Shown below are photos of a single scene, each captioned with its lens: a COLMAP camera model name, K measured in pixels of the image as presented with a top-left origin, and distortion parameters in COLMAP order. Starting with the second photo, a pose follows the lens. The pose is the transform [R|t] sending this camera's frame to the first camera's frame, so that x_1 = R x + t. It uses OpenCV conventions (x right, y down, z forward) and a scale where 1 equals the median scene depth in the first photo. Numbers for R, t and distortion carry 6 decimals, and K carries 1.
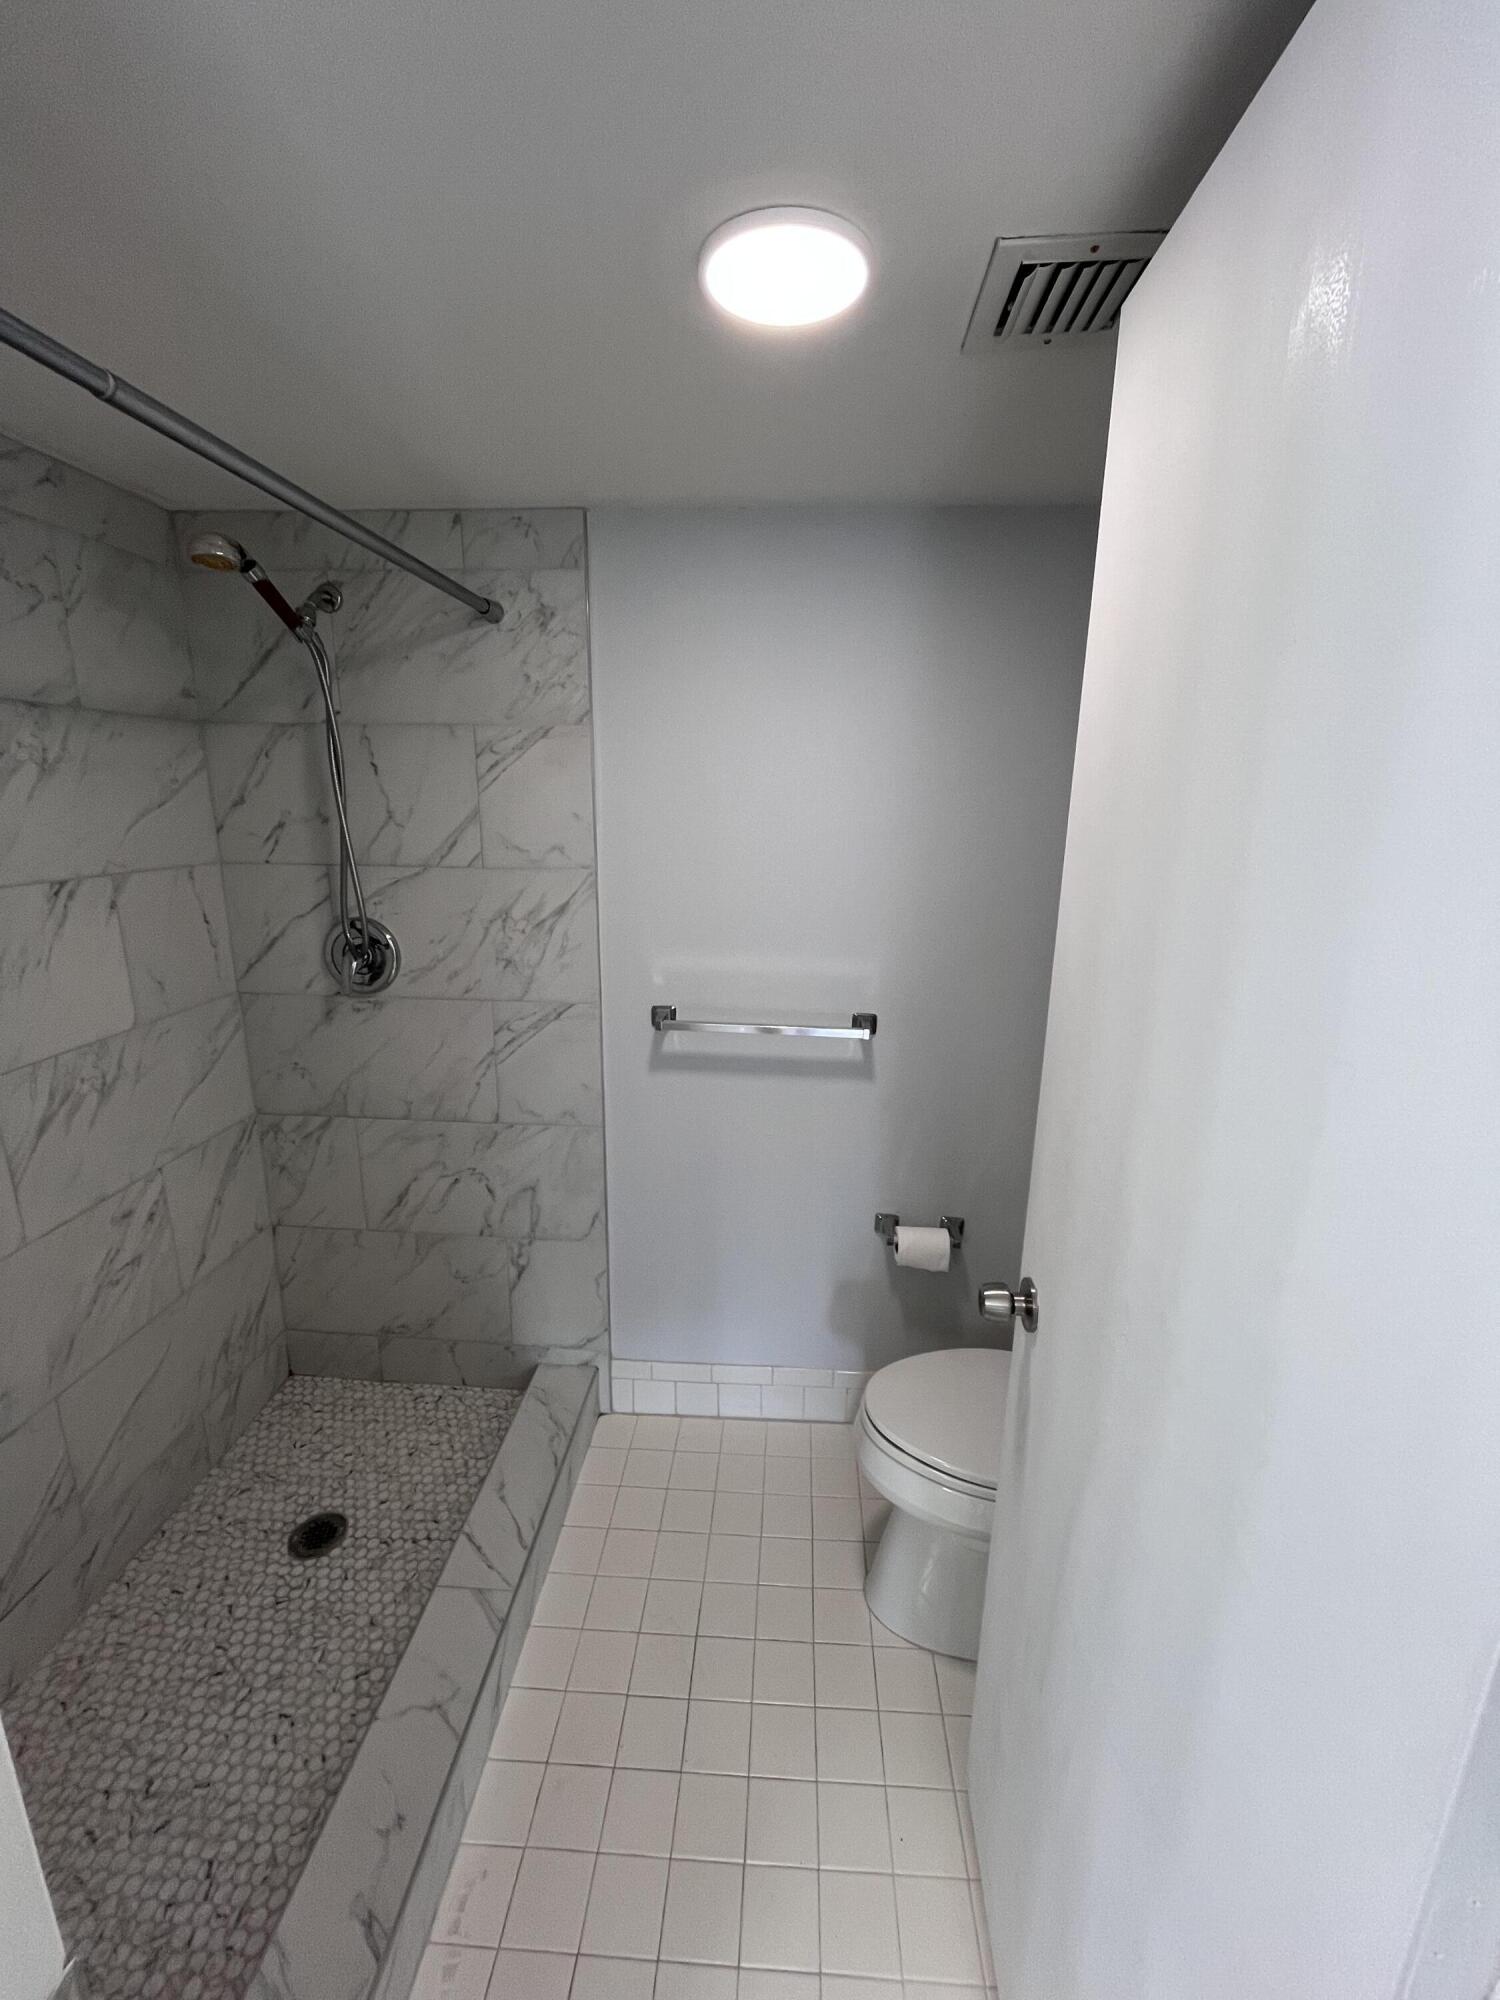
lens RADIAL K [[811.9, 0, 748.6], [0, 811.9, 1003.4], [0, 0, 1]] dist [-0.002978, -0.000170]
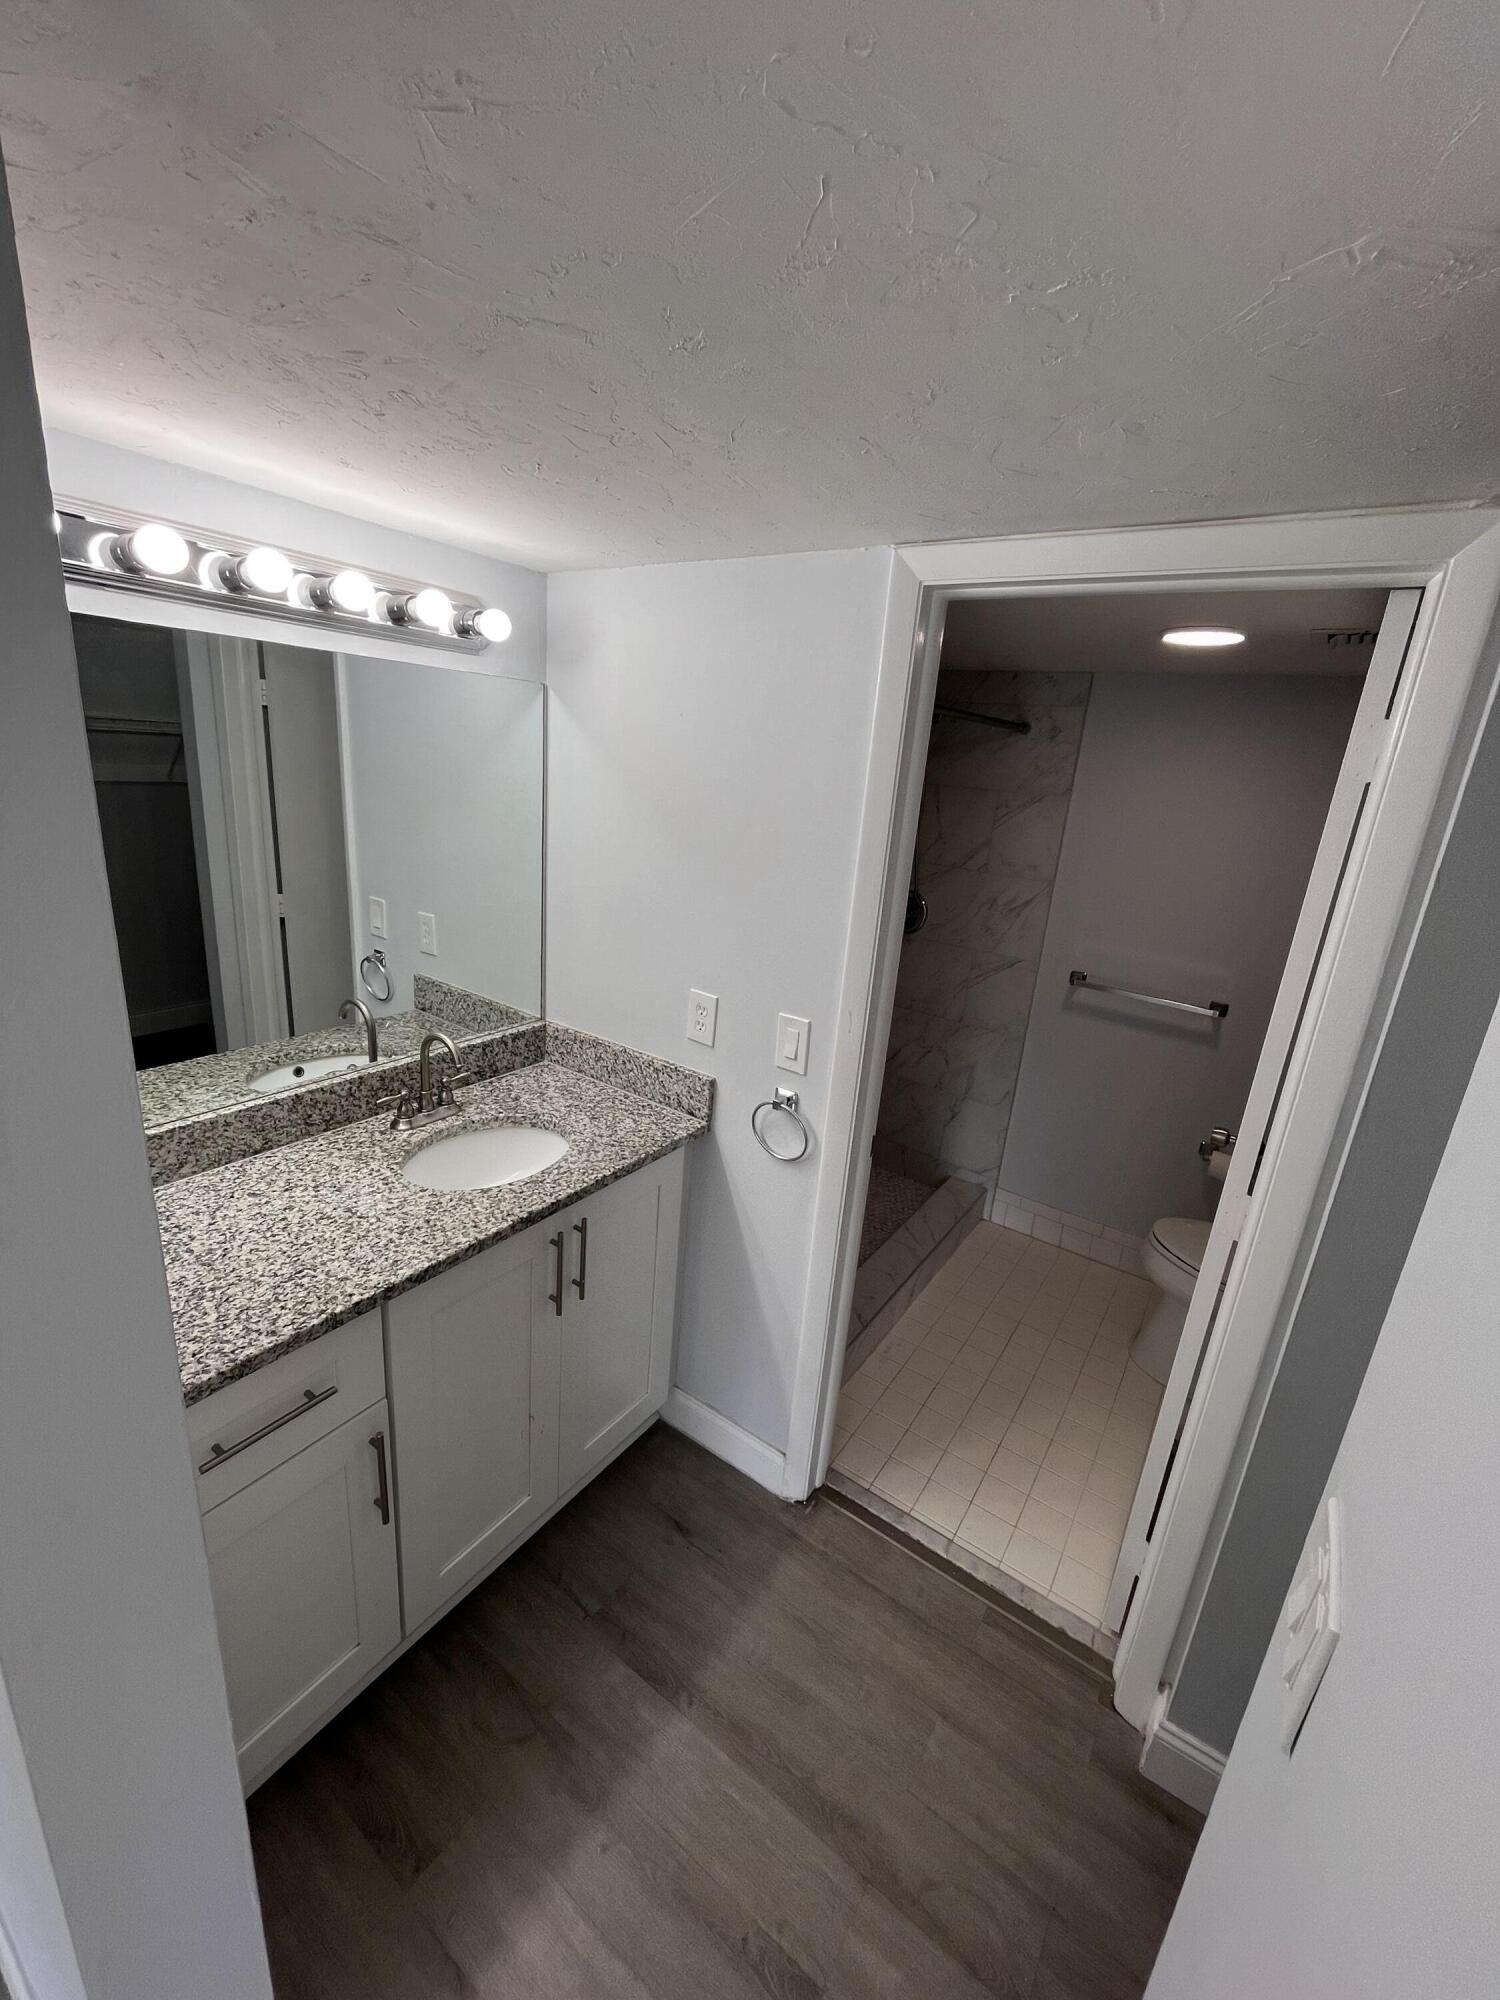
lens RADIAL K [[811.9, 0, 744.5], [0, 811.9, 993.0], [0, 0, 1]] dist [-0.002978, -0.000170]
pose [[0.849461, 0.200307, -0.488153, 0.125394], [-0.187049, 0.979377, 0.076381, 0.046396], [0.493385, 0.026426, 0.869409, -0.726282]]
